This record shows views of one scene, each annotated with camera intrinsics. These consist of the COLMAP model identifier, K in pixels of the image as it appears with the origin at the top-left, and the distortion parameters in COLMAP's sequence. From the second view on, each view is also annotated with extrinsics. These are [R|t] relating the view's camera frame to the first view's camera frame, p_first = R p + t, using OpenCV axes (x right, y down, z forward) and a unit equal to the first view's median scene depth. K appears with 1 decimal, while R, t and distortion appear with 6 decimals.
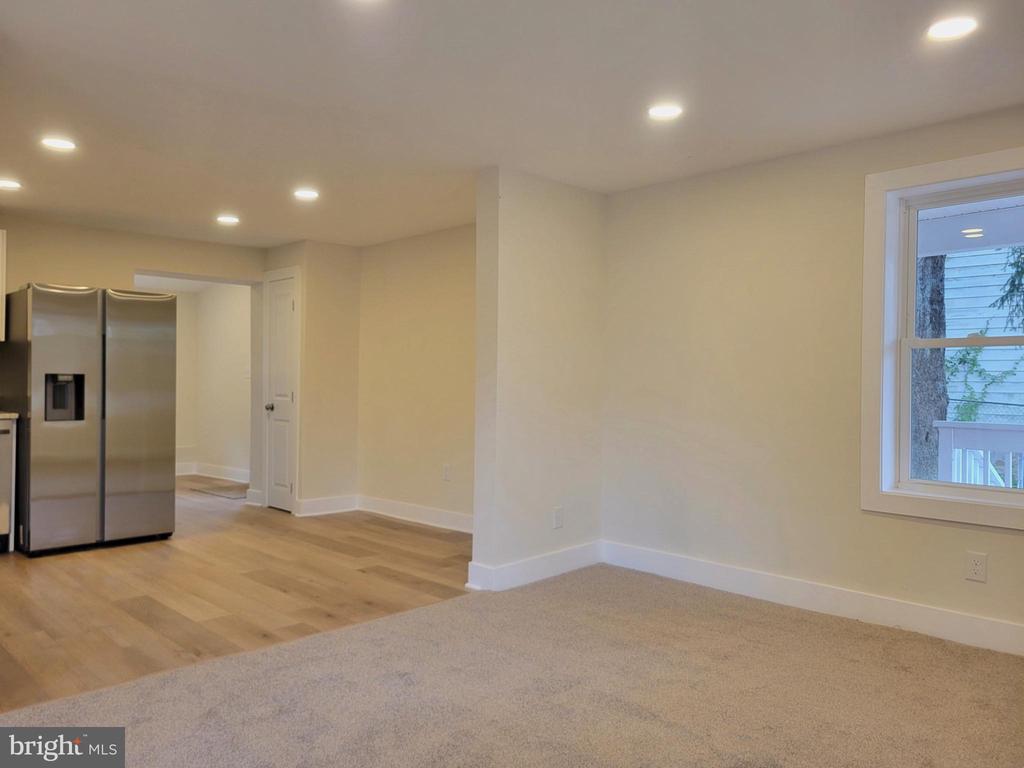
lens RADIAL K [[772.2, 0, 506.8], [0, 772.2, 380.8], [0, 0, 1]] dist [0.052601, -0.013912]
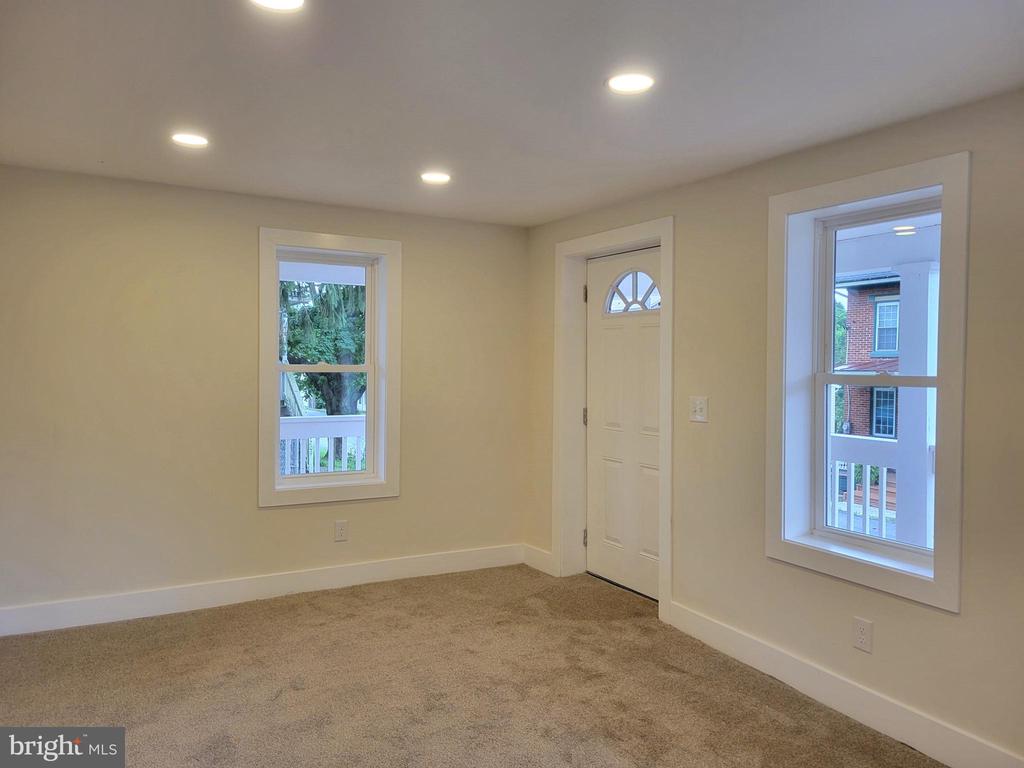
lens RADIAL K [[772.2, 0, 512.3], [0, 772.2, 379.8], [0, 0, 1]] dist [0.052601, -0.013912]
pose [[0.253604, -0.029042, 0.966872, -0.648342], [-0.013732, 0.999340, 0.033619, -0.083312], [-0.967211, -0.021803, 0.253038, 0.357899]]
